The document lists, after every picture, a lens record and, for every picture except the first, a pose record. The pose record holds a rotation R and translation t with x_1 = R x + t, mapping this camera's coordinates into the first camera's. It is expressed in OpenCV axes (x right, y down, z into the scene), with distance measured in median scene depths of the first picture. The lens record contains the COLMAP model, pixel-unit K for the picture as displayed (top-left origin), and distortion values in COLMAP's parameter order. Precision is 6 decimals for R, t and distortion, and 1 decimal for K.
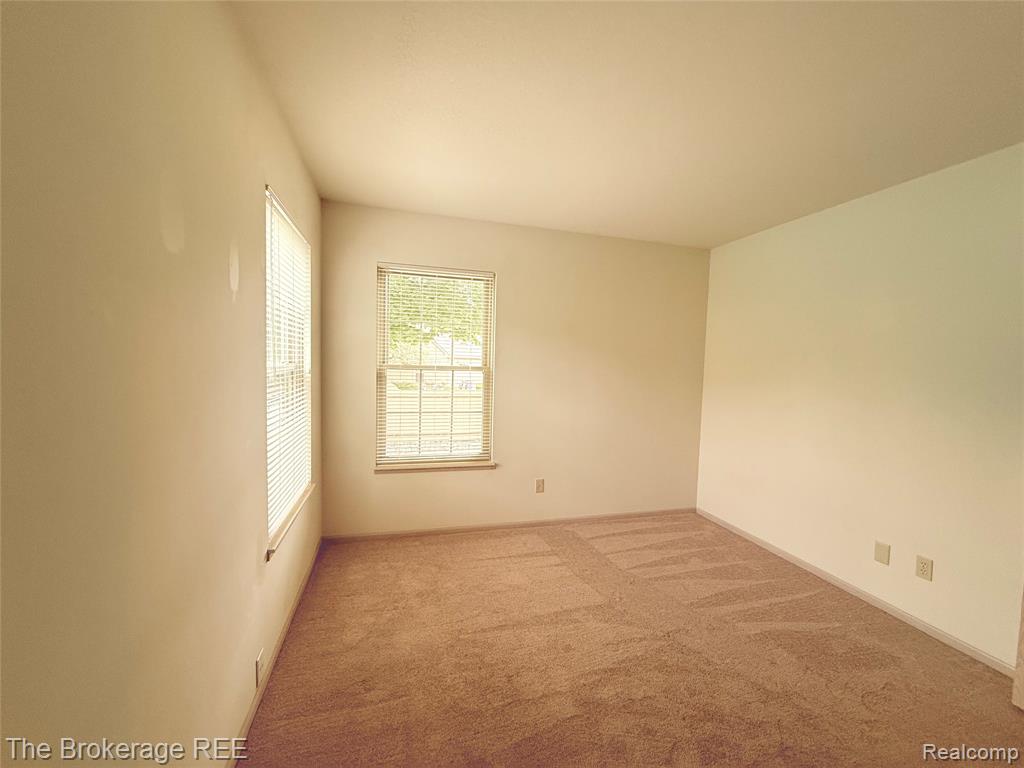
lens RADIAL K [[407.4, 0, 513.6], [0, 407.4, 383.7], [0, 0, 1]] dist [0.000241, -0.000743]
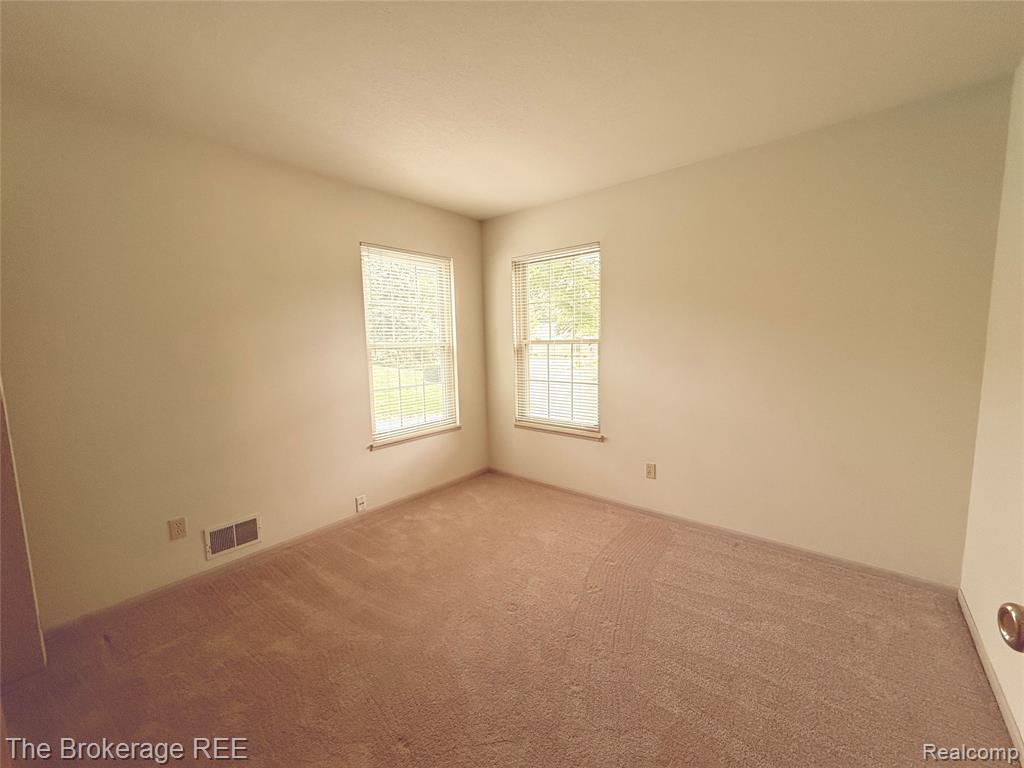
lens RADIAL K [[407.4, 0, 514.2], [0, 407.4, 384.8], [0, 0, 1]] dist [0.000241, -0.000743]
pose [[0.558762, 0.048644, -0.827900, 0.650151], [-0.011669, 0.998641, 0.050801, 0.023185], [0.829246, -0.018725, 0.558571, 0.273924]]
